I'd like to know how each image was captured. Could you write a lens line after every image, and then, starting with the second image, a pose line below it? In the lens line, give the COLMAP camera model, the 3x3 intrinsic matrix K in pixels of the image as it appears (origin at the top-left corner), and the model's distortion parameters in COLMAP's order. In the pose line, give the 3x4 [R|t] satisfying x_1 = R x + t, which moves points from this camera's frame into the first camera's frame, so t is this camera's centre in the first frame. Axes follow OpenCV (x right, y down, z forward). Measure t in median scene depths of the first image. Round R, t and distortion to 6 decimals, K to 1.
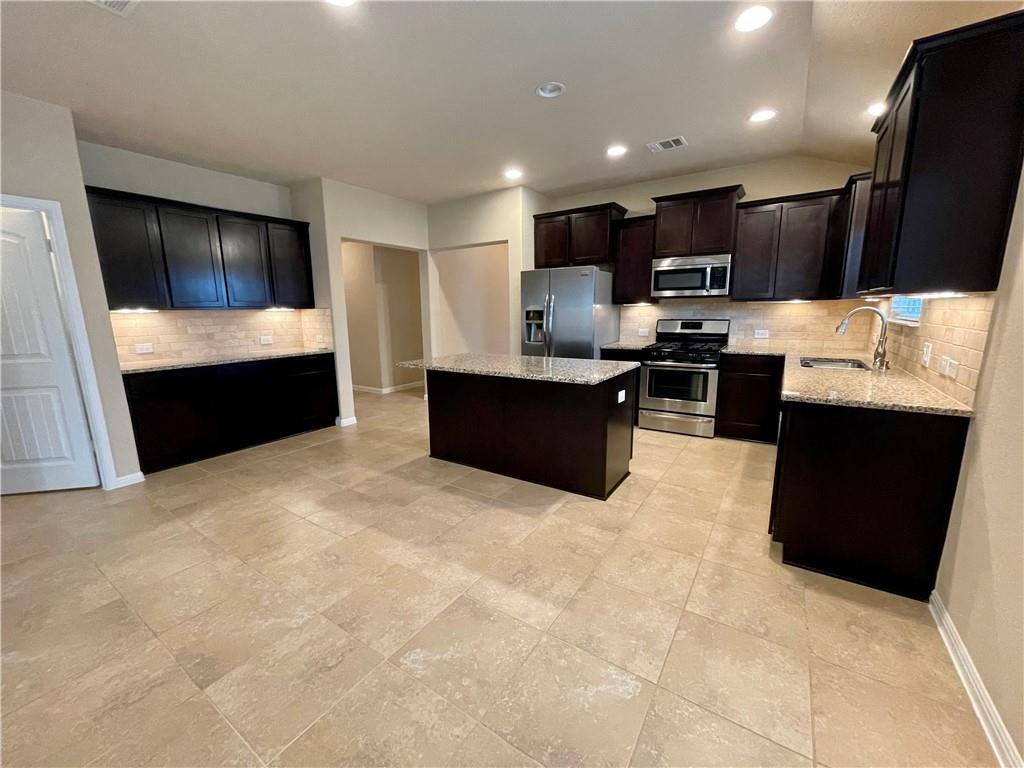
lens RADIAL K [[412.2, 0, 505.6], [0, 412.2, 387.2], [0, 0, 1]] dist [-0.003091, 0.000534]
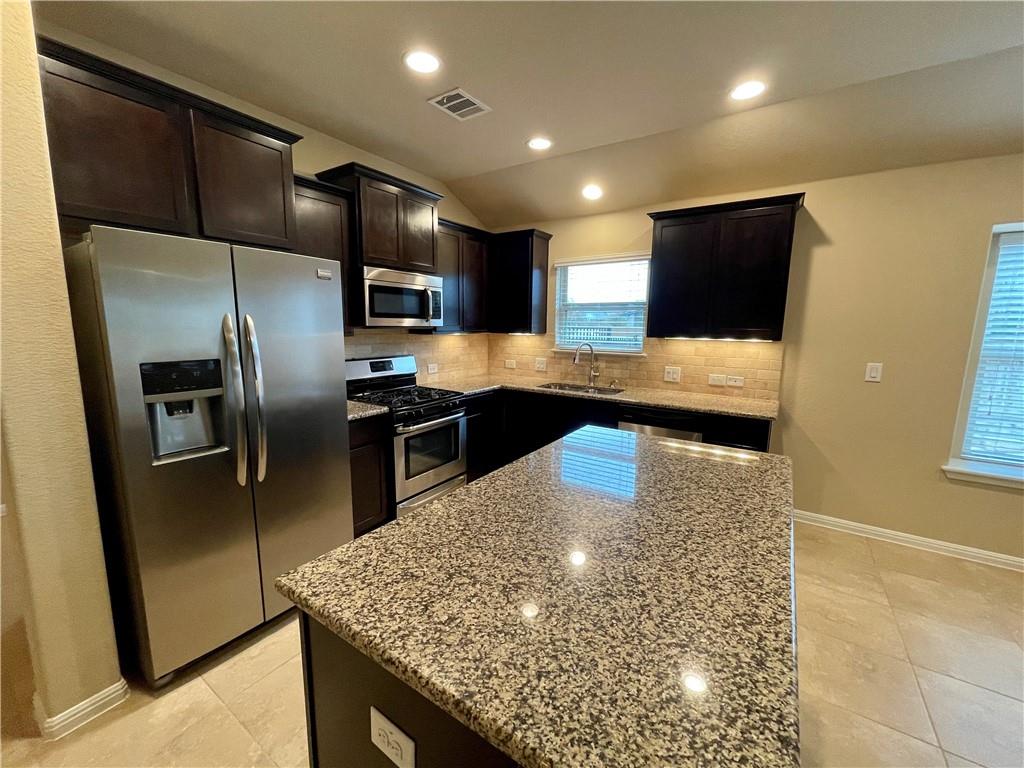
lens RADIAL K [[412.2, 0, 505.6], [0, 412.2, 387.2], [0, 0, 1]] dist [-0.003091, 0.000534]
pose [[0.003553, -0.138011, 0.990424, -0.355878], [0.175179, 0.975201, 0.135261, -0.233979], [-0.984530, 0.173021, 0.027641, 1.047829]]
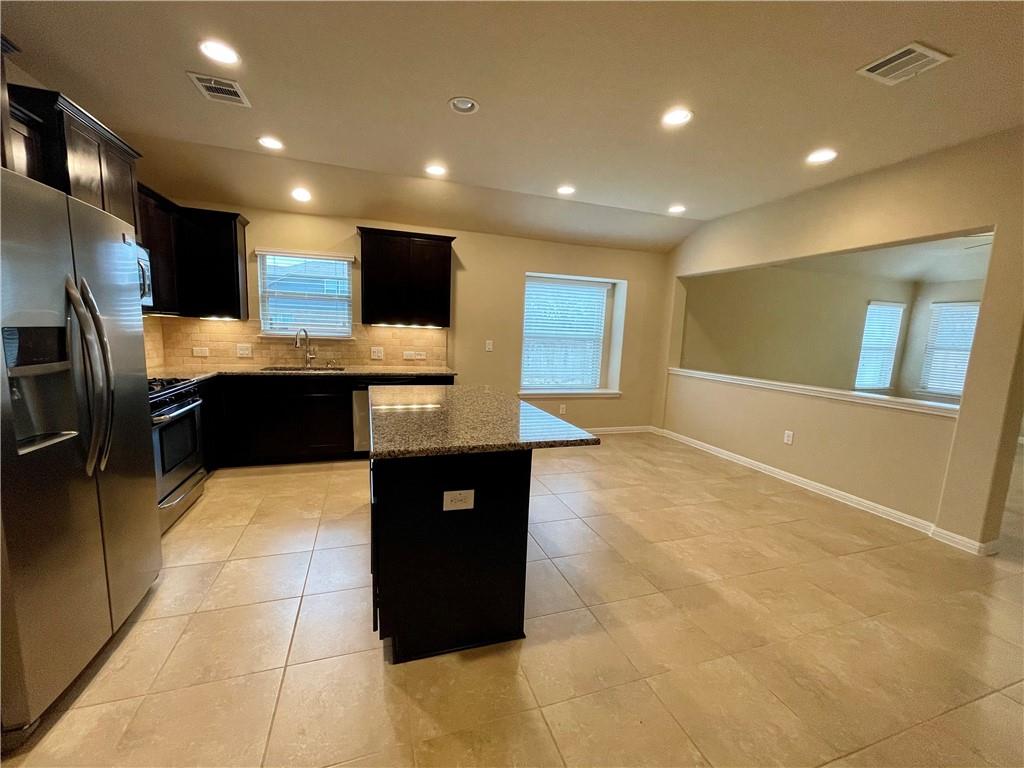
lens RADIAL K [[412.2, 0, 505.6], [0, 412.2, 387.2], [0, 0, 1]] dist [-0.003091, 0.000534]
pose [[-0.793341, -0.098145, 0.600814, -0.477417], [0.087246, 0.958402, 0.271761, -0.274959], [-0.602493, 0.268018, -0.751777, 1.447407]]
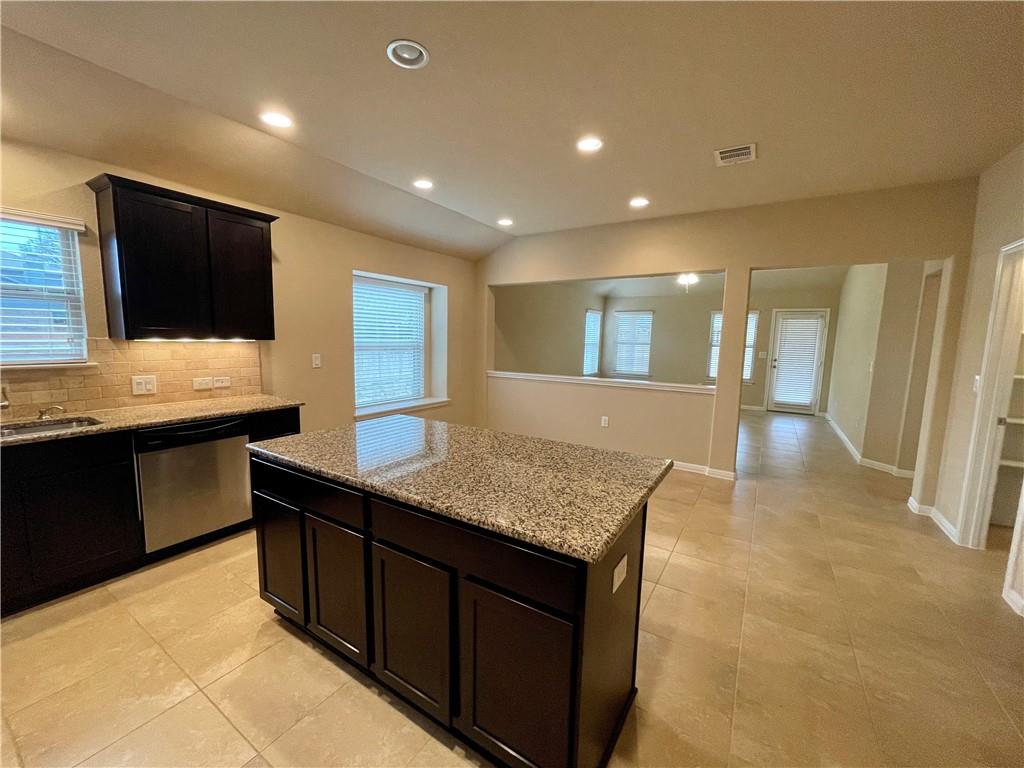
lens RADIAL K [[412.2, 0, 505.6], [0, 412.2, 387.2], [0, 0, 1]] dist [-0.003091, 0.000534]
pose [[-0.999715, -0.001965, -0.023786, -0.036368], [-0.009103, 0.952662, 0.303895, -0.307868], [0.022063, 0.304025, -0.952409, 1.469302]]
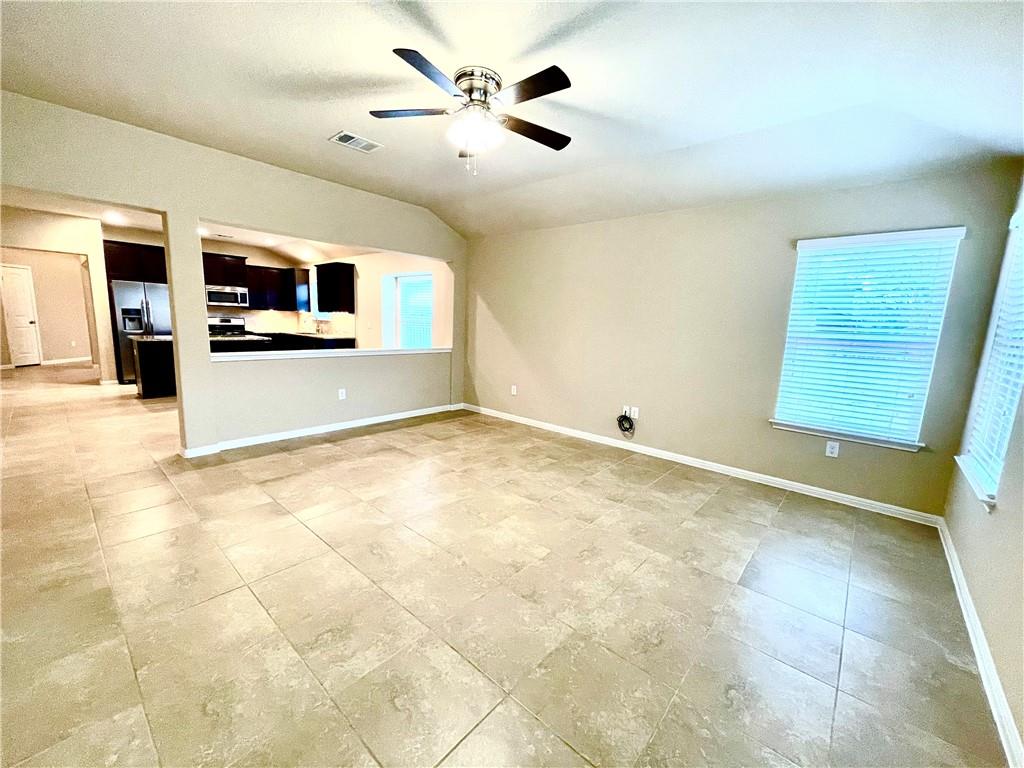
lens RADIAL K [[412.2, 0, 505.6], [0, 412.2, 387.2], [0, 0, 1]] dist [-0.003091, 0.000534]
pose [[0.134426, -0.141861, 0.980717, -1.730856], [0.146869, 0.981621, 0.121861, 0.148602], [-0.979979, 0.127656, 0.152790, -0.703852]]
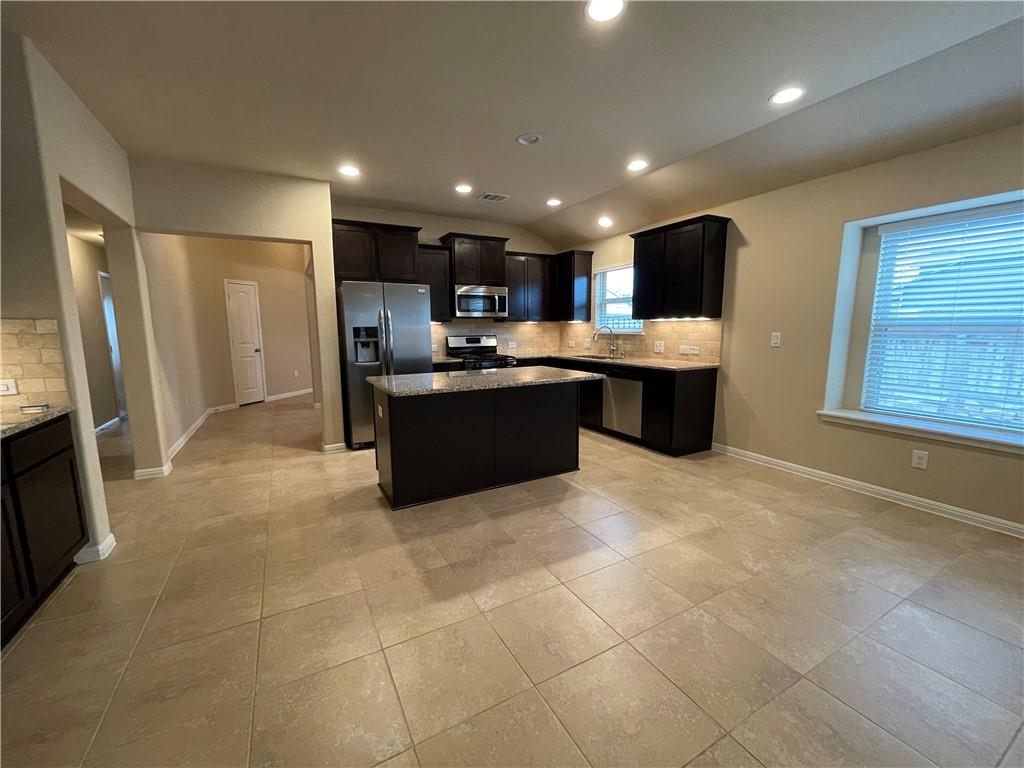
lens RADIAL K [[412.2, 0, 505.6], [0, 412.2, 387.2], [0, 0, 1]] dist [-0.003091, 0.000534]
pose [[0.463643, -0.118785, 0.878023, -0.827255], [0.167771, 0.984815, 0.044640, -0.067728], [-0.869993, 0.126609, 0.476531, 0.460747]]
